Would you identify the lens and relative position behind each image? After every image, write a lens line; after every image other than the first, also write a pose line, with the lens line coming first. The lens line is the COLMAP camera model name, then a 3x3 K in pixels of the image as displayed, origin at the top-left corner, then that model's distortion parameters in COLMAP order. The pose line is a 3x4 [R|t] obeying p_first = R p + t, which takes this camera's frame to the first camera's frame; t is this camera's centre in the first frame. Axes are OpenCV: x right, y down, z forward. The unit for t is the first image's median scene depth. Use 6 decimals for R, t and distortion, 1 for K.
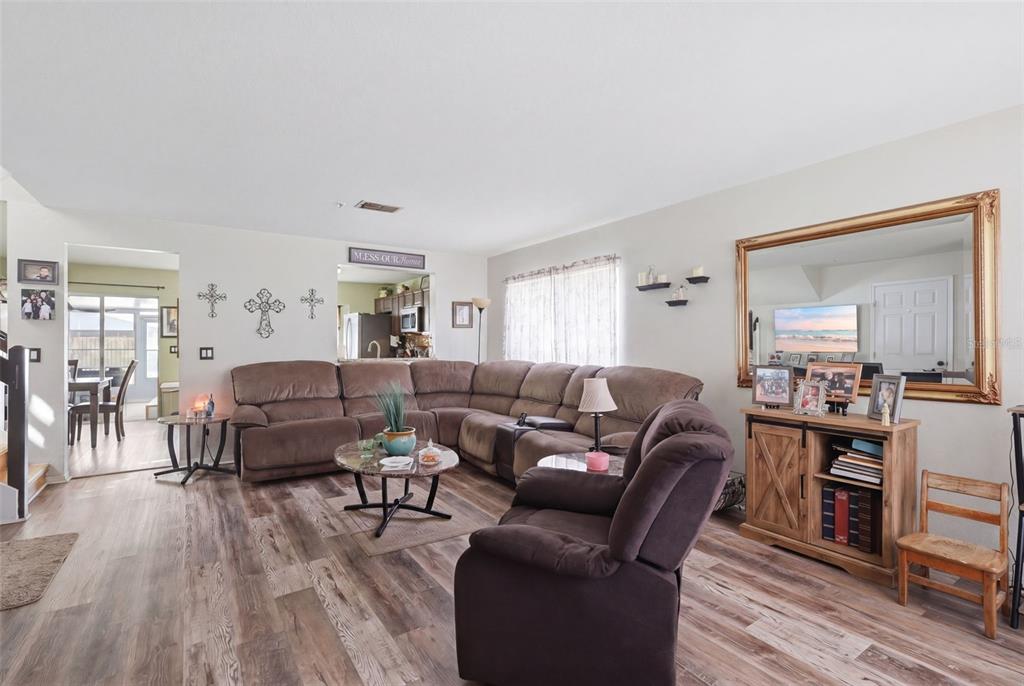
lens RADIAL K [[478.0, 0, 512.0], [0, 478.0, 343.0], [0, 0, 1]] dist [0.000705, -0.000045]
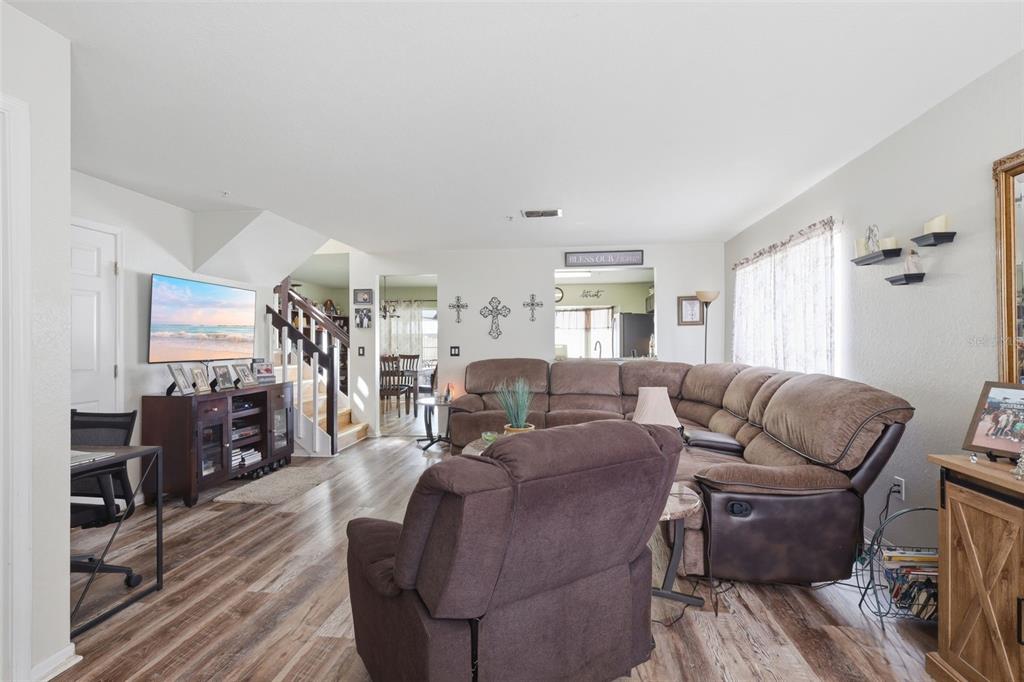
lens RADIAL K [[478.0, 0, 512.0], [0, 478.0, 341.0], [0, 0, 1]] dist [0.000705, -0.000045]
pose [[0.752505, -0.004827, -0.658569, 0.344681], [0.003010, 0.999988, -0.003890, 0.000006], [0.658579, 0.000945, 0.752511, 0.160564]]
